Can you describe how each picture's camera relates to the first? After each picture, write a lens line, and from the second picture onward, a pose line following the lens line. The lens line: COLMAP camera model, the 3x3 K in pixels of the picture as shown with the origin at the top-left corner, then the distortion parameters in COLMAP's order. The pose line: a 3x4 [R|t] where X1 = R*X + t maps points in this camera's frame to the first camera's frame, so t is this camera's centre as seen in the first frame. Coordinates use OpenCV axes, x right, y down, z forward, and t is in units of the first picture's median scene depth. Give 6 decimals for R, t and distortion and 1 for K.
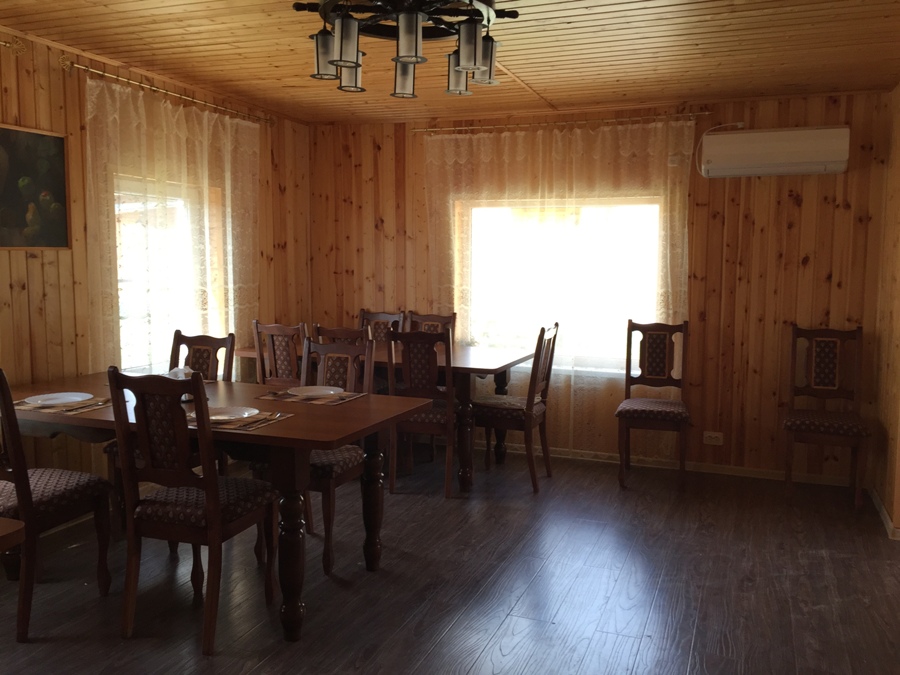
lens RADIAL K [[773.1, 0, 466.1], [0, 773.1, 335.0], [0, 0, 1]] dist [0.074904, -0.103755]
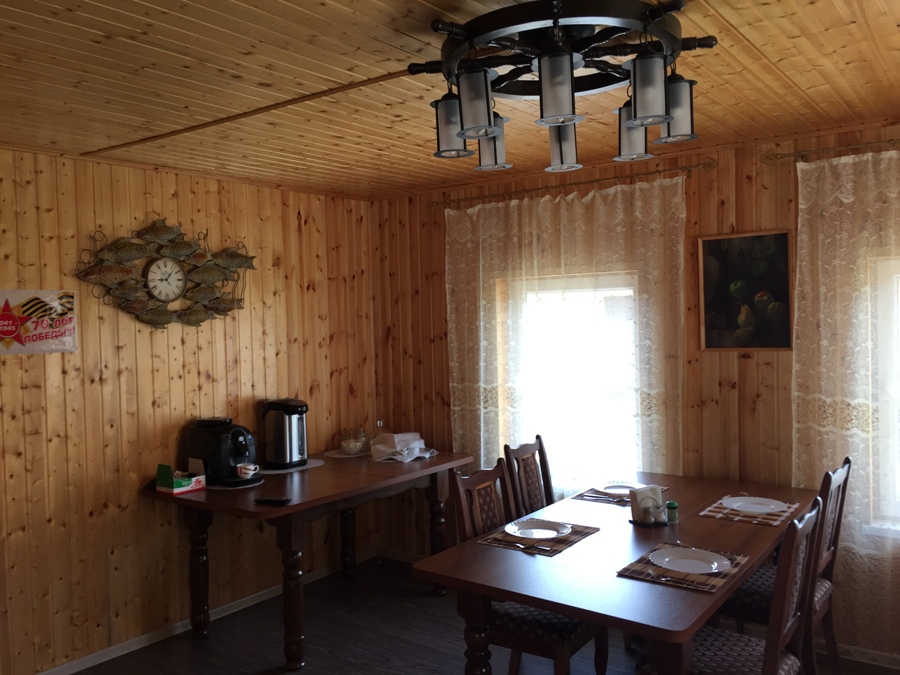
lens RADIAL K [[773.1, 0, 448.8], [0, 773.1, 340.6], [0, 0, 1]] dist [0.074904, -0.103755]
pose [[-0.278375, 0.022022, -0.960220, 0.414415], [-0.076944, 0.996013, 0.045150, -0.108098], [0.957386, 0.086452, -0.275570, 0.713868]]
